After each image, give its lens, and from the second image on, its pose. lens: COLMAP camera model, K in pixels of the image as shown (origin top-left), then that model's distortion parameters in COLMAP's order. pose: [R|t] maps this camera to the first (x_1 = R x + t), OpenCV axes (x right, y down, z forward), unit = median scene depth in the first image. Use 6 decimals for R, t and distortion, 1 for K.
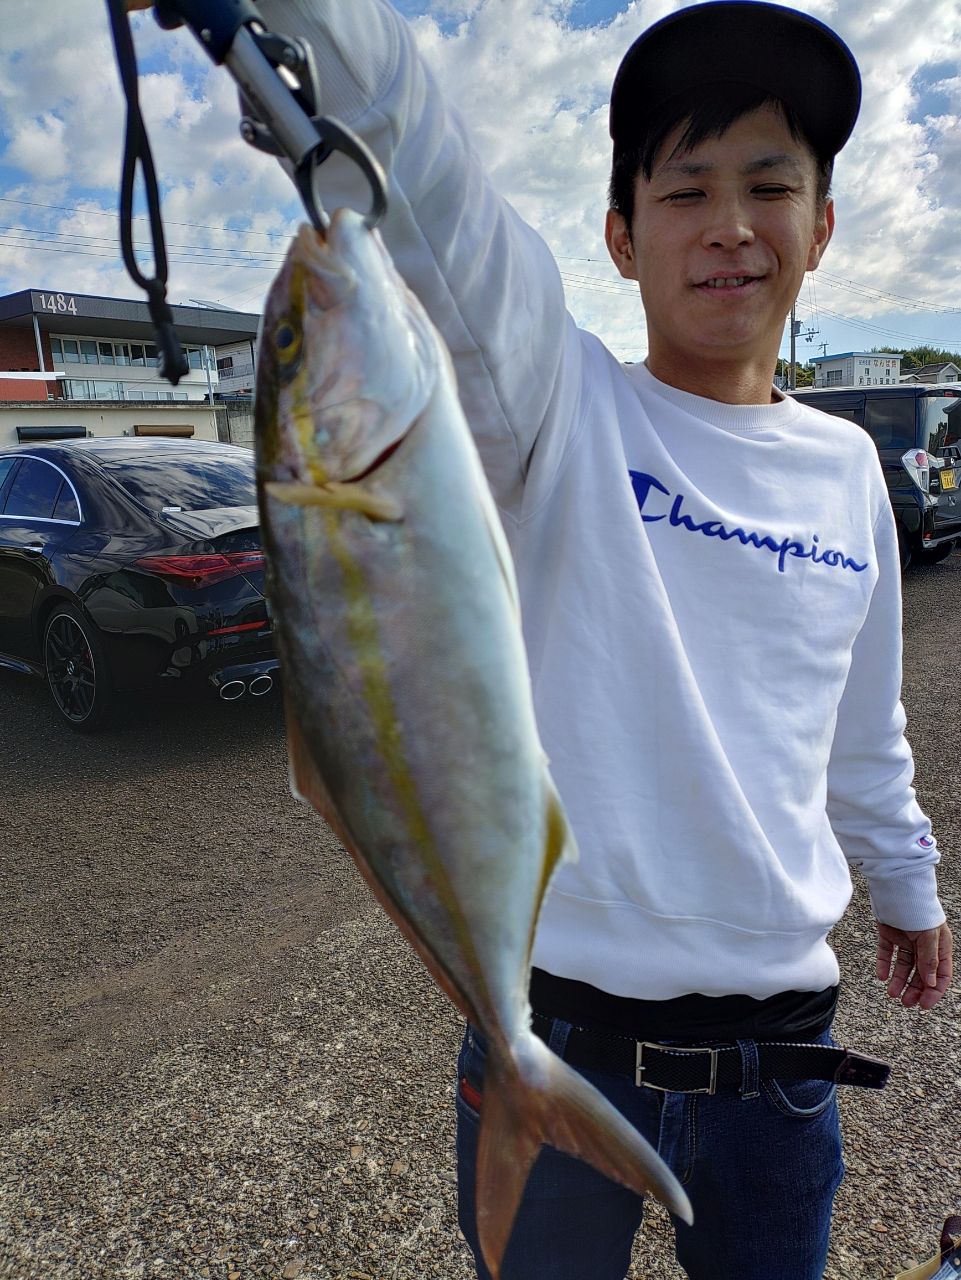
lens RADIAL K [[924.0, 0, 476.7], [0, 924.0, 641.6], [0, 0, 1]] dist [0.003715, -0.000475]
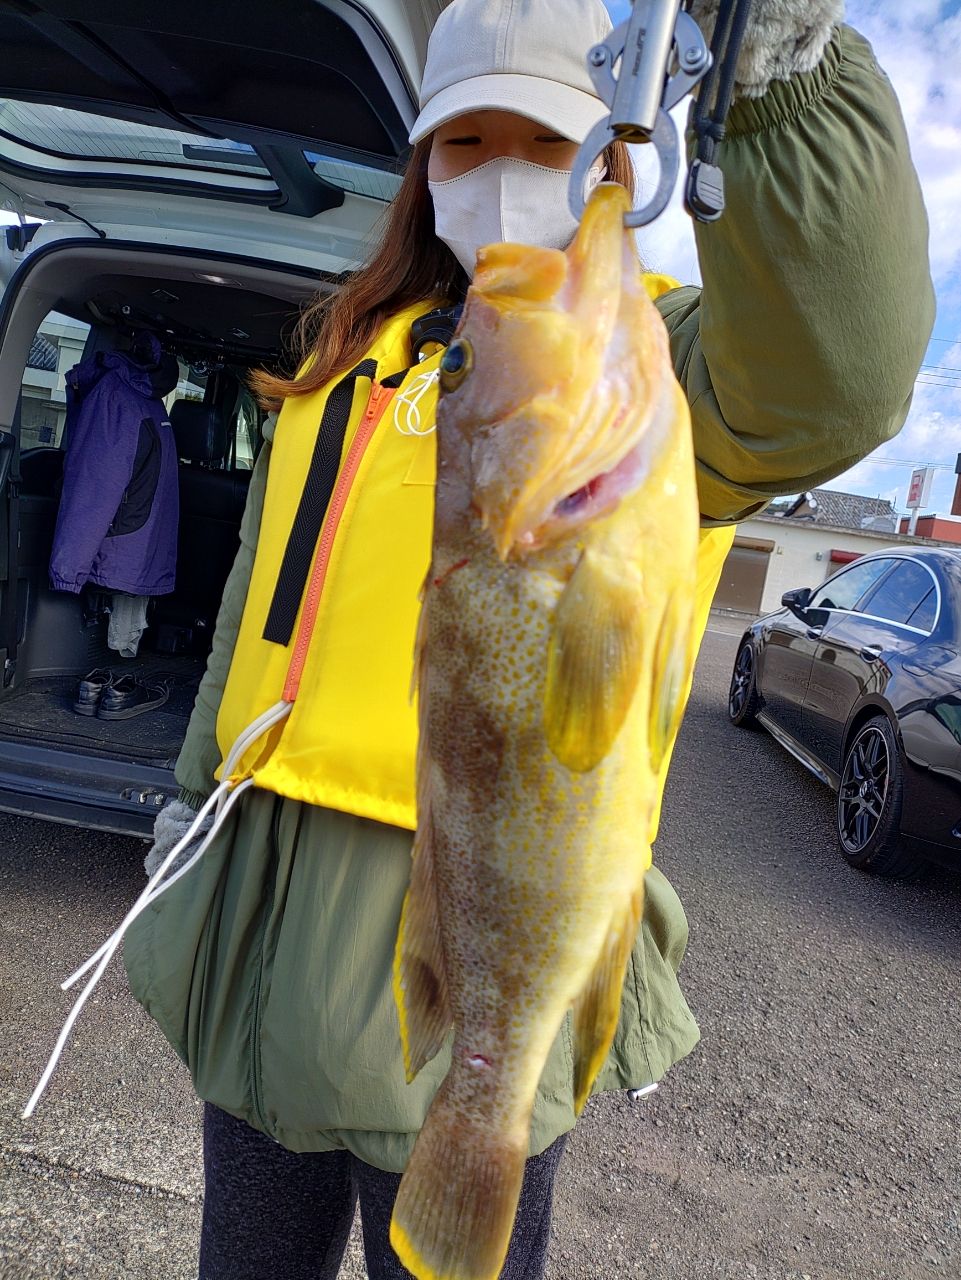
lens RADIAL K [[924.0, 0, 478.1], [0, 924.0, 641.3], [0, 0, 1]] dist [0.003715, -0.000475]
pose [[0.579276, 0.206380, -0.788573, 0.005038], [-0.322309, 0.946571, 0.010967, 0.004255], [0.748704, 0.247811, 0.614844, 0.167799]]
